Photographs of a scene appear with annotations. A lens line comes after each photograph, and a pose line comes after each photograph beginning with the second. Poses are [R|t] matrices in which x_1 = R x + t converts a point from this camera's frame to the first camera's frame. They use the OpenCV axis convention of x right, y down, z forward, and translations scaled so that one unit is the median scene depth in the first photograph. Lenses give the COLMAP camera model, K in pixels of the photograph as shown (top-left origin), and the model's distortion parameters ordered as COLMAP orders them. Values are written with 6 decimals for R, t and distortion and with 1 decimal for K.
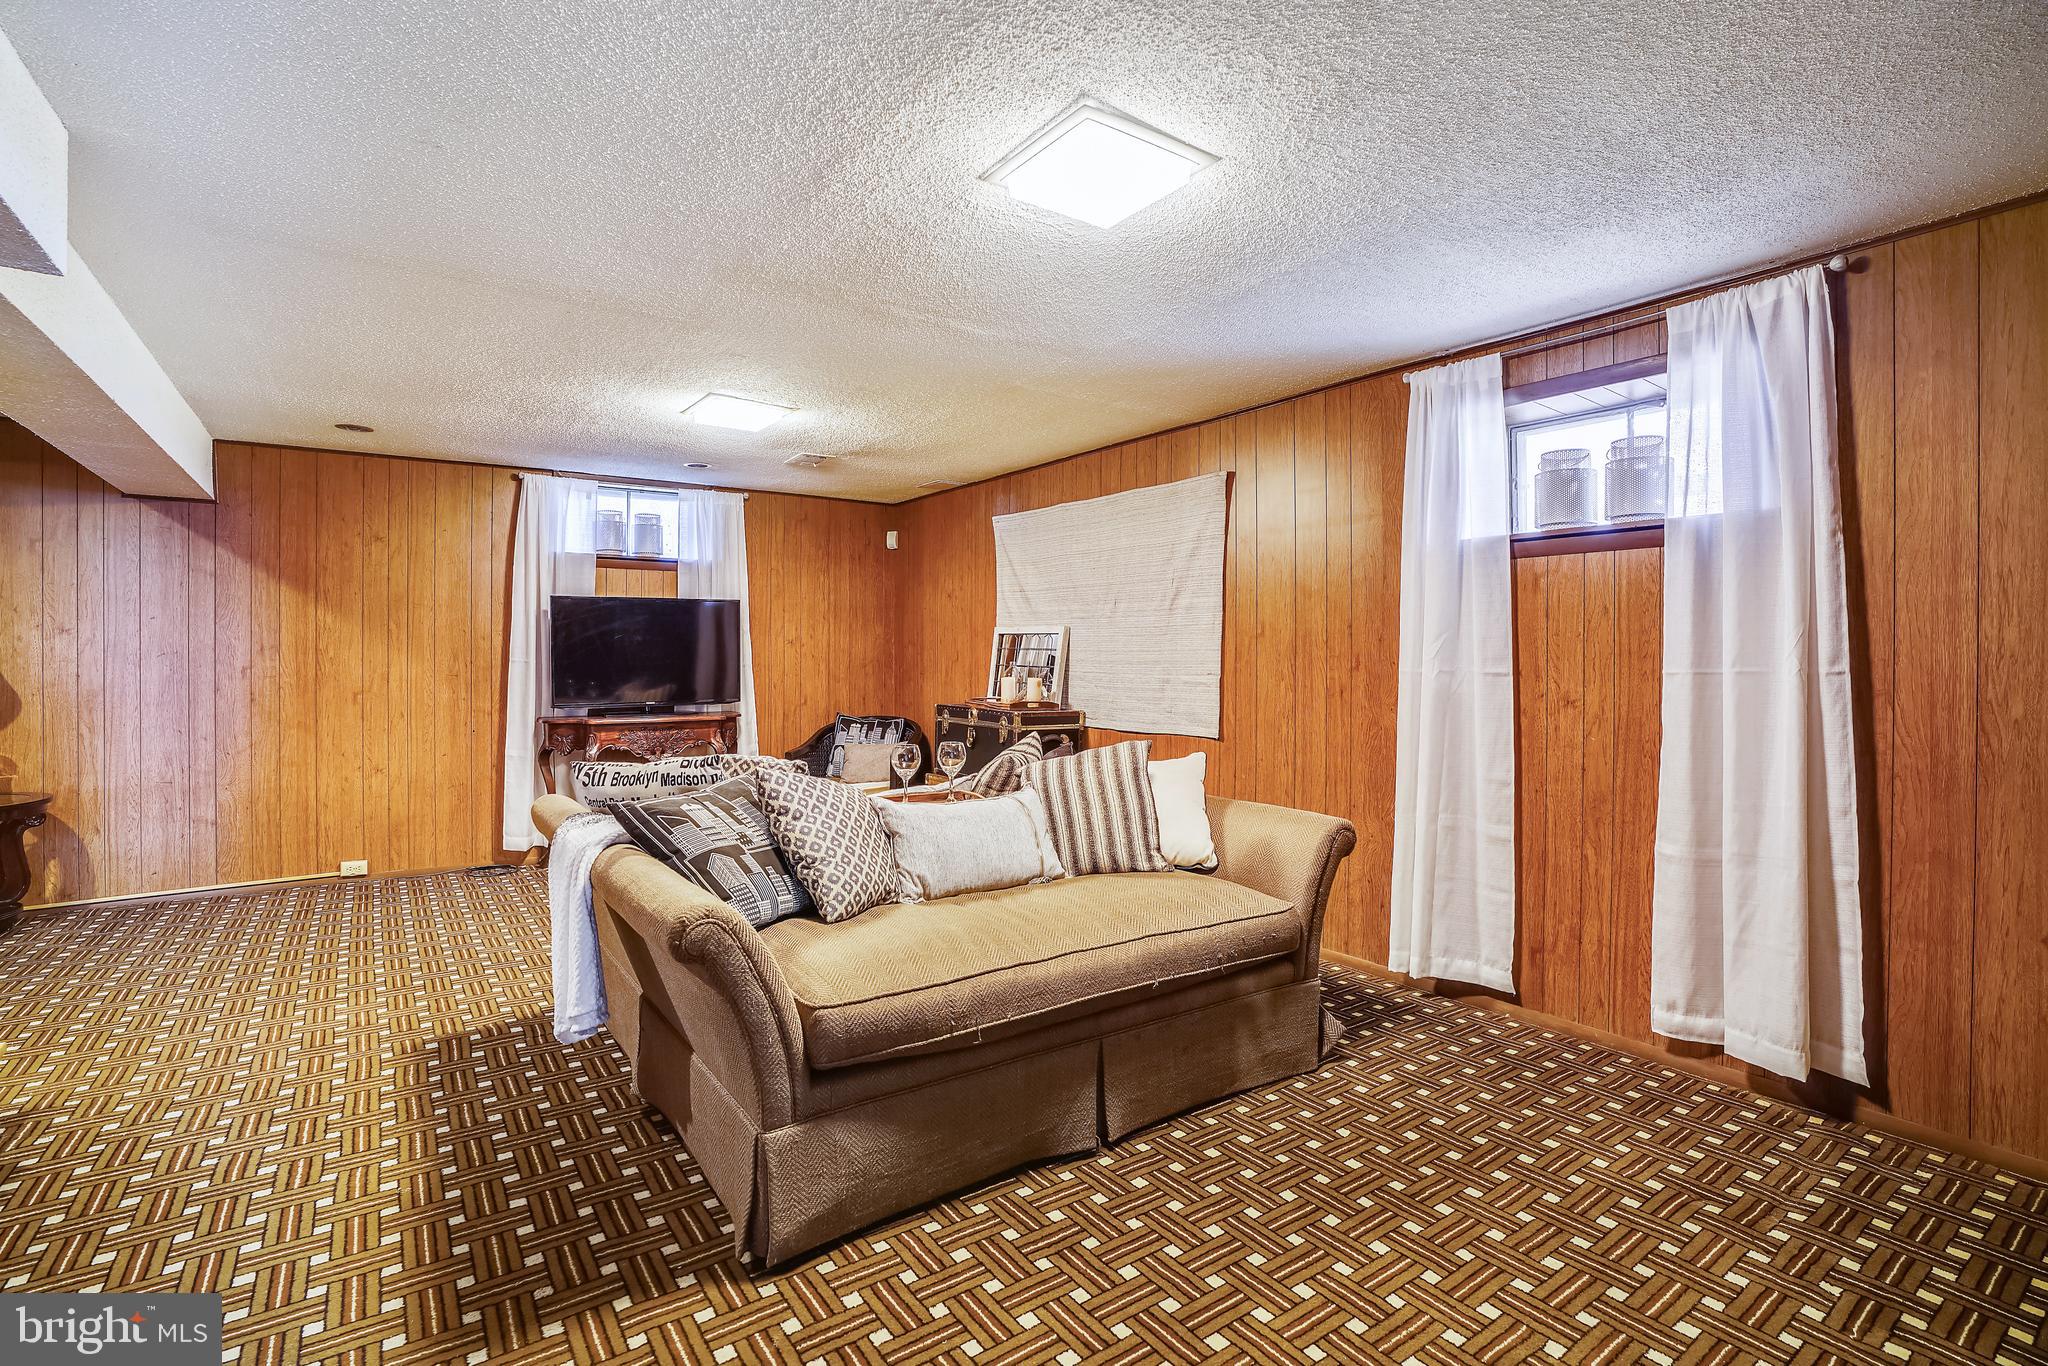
lens RADIAL K [[939.8, 0, 1030.8], [0, 939.8, 672.4], [0, 0, 1]] dist [-0.064285, 0.025932]
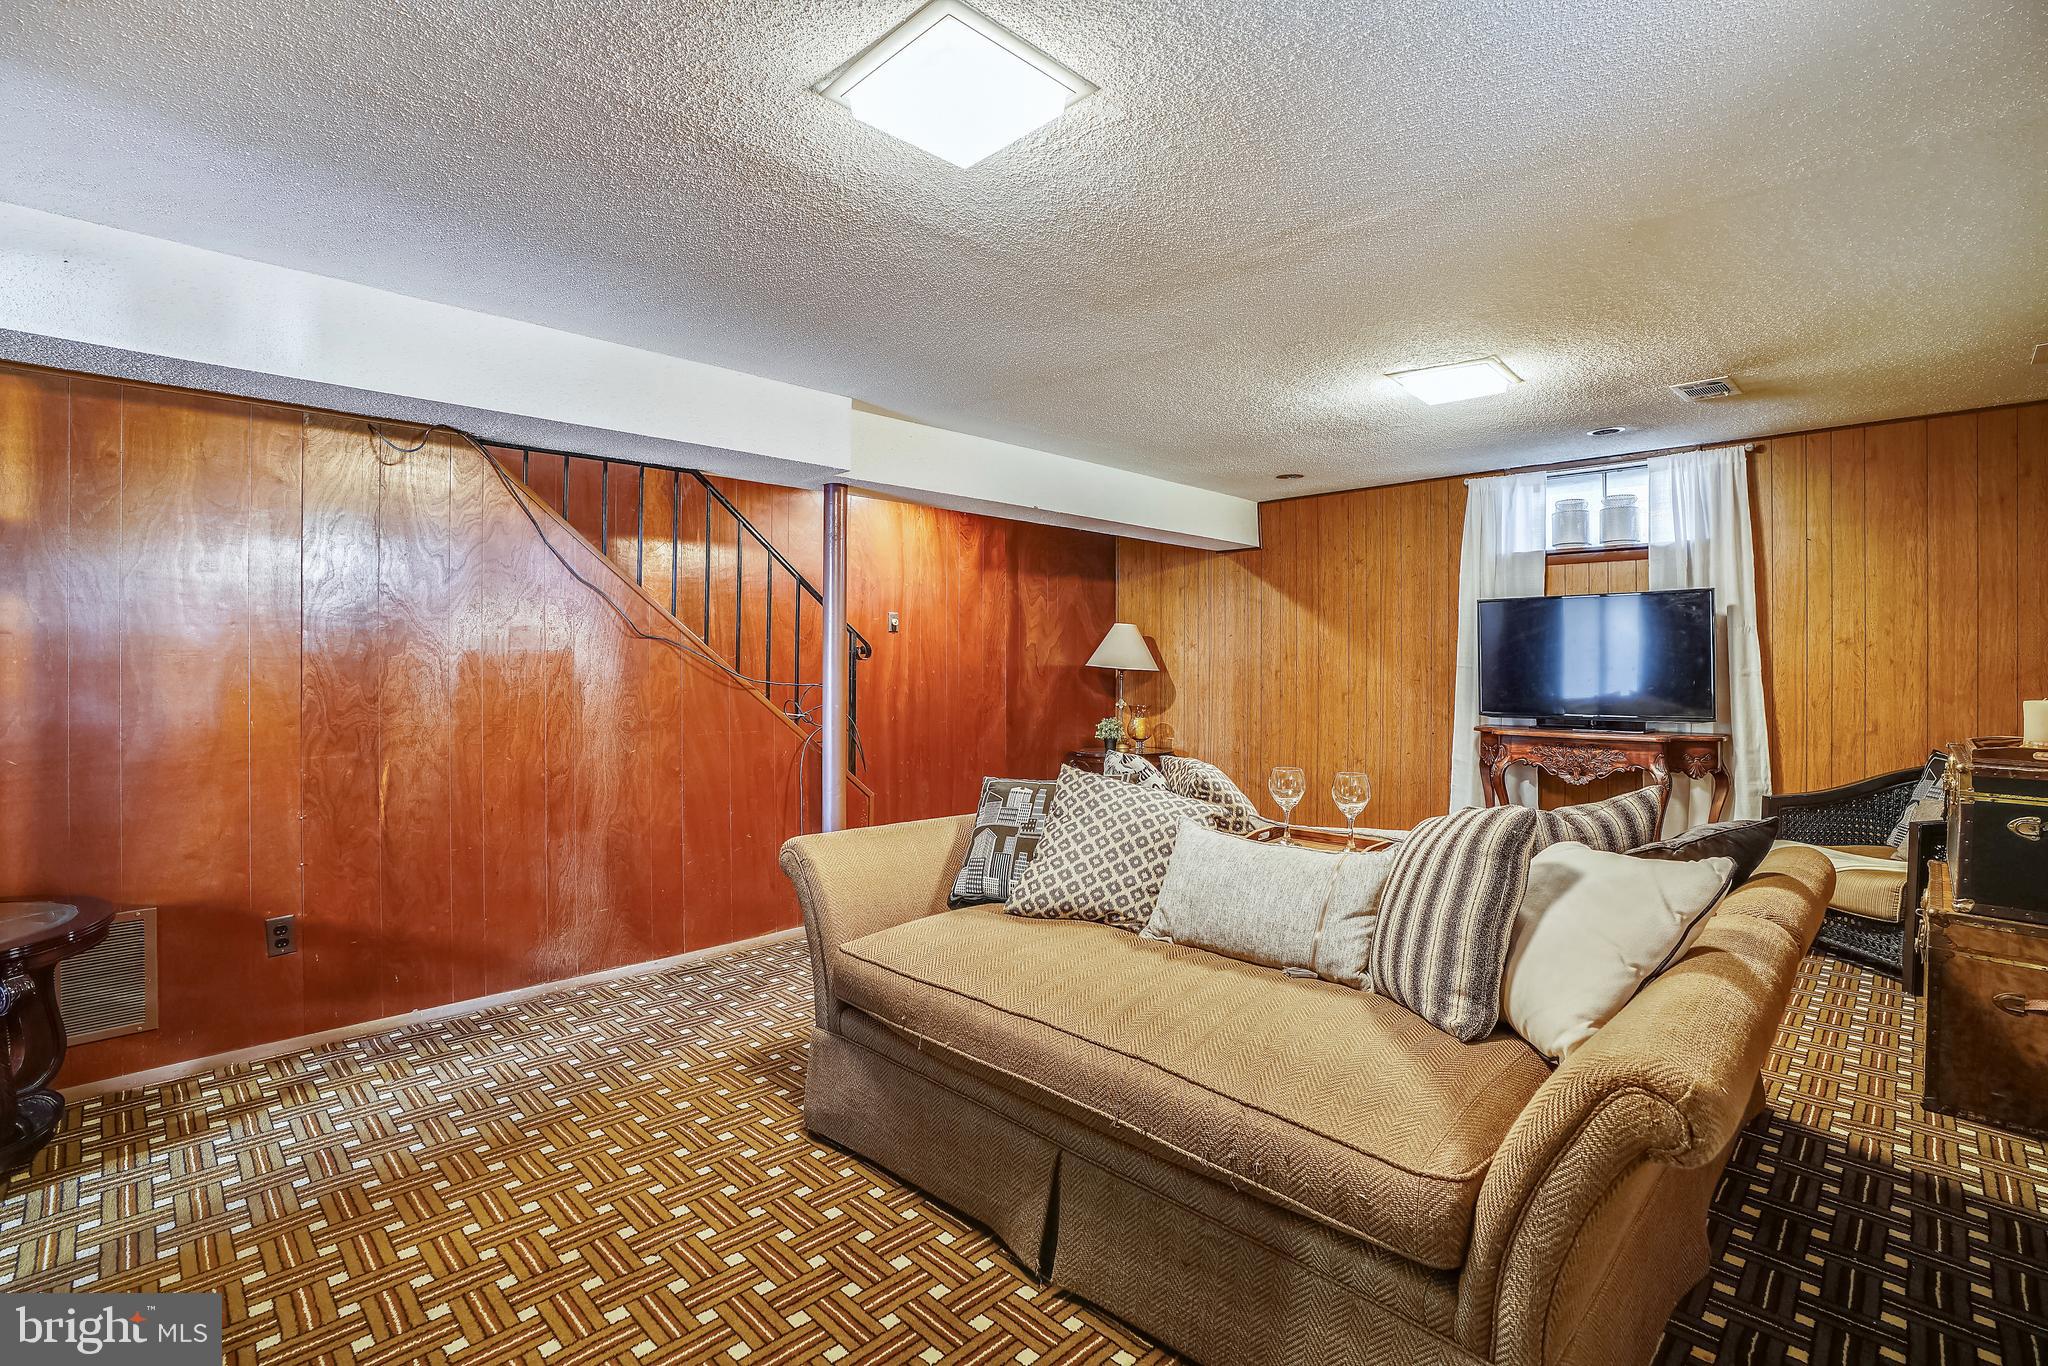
lens RADIAL K [[939.8, 0, 1030.8], [0, 939.8, 672.4], [0, 0, 1]] dist [-0.064285, 0.025932]
pose [[0.182991, 0.007557, -0.983086, 0.379734], [-0.016071, 0.999860, 0.004695, -0.003720], [0.982983, 0.014940, 0.183087, 0.379154]]
